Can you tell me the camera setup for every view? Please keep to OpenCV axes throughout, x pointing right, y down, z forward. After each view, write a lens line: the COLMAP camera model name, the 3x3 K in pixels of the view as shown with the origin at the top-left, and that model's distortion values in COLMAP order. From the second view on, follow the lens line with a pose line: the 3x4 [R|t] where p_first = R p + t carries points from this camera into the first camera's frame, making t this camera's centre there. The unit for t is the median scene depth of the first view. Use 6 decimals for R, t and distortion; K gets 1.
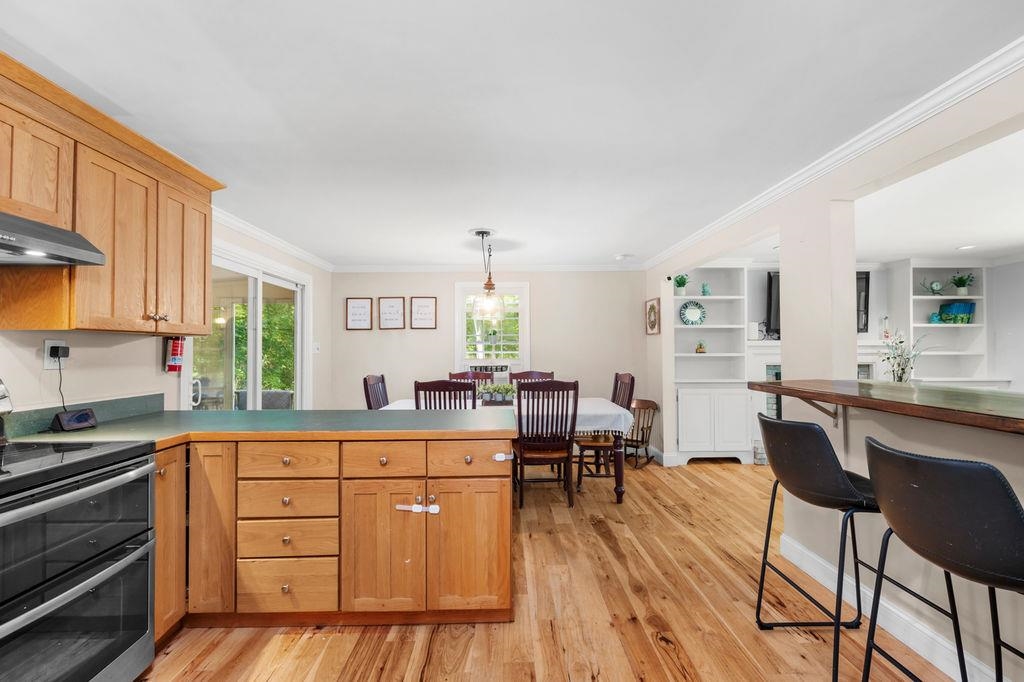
lens RADIAL K [[441.3, 0, 513.2], [0, 441.3, 345.8], [0, 0, 1]] dist [-0.000932, -0.000343]
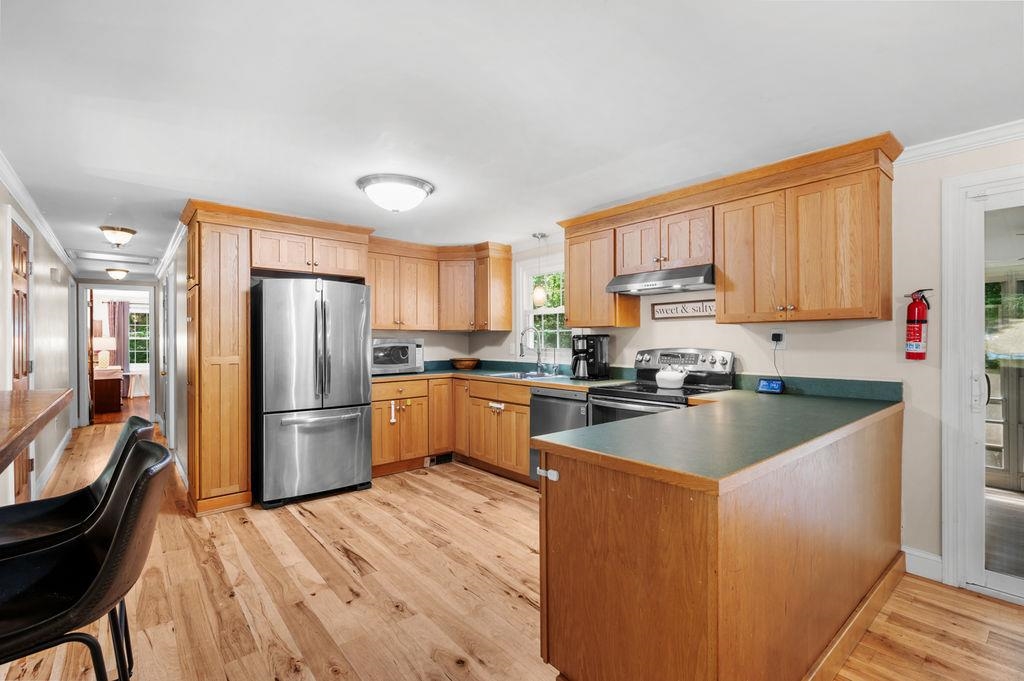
lens RADIAL K [[459.4, 0, 512.3], [0, 459.4, 338.5], [0, 0, 1]] dist [-0.000151, 0.000739]
pose [[-0.777962, 0.000031, -0.628311, 0.289324], [0.008299, 0.999913, -0.010225, 0.013626], [0.628256, -0.013169, -0.777895, 0.849104]]
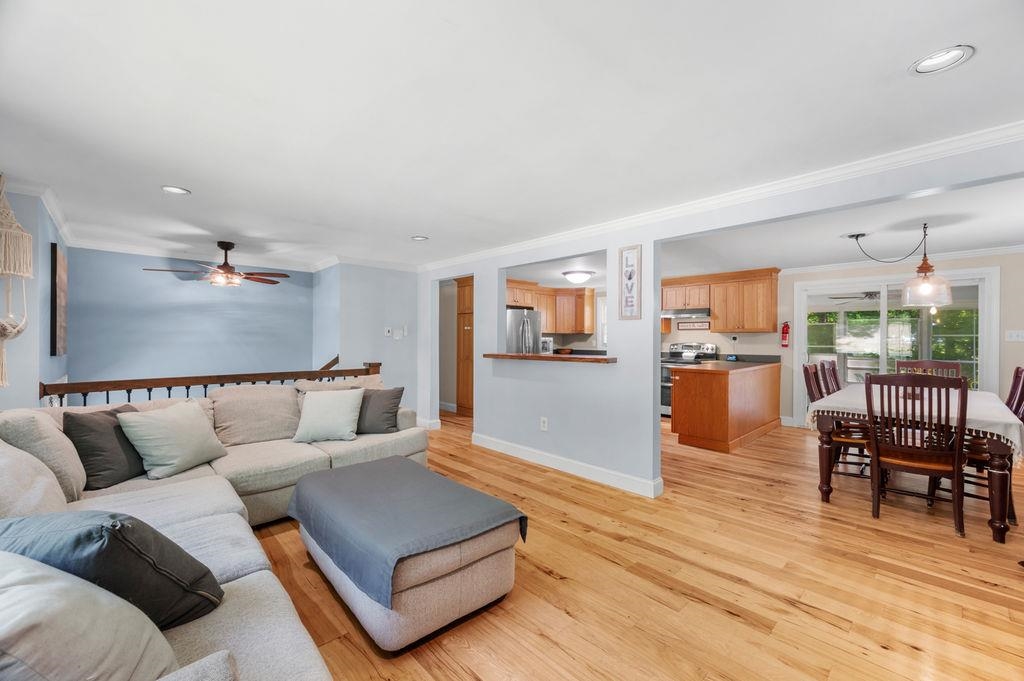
lens RADIAL K [[409.2, 0, 514.0], [0, 409.2, 338.7], [0, 0, 1]] dist [0.001196, 0.000054]
pose [[-0.736700, -0.001248, -0.676218, 1.264513], [0.002788, 0.999984, -0.004883, 0.014522], [0.676214, -0.005482, -0.736685, 1.154644]]
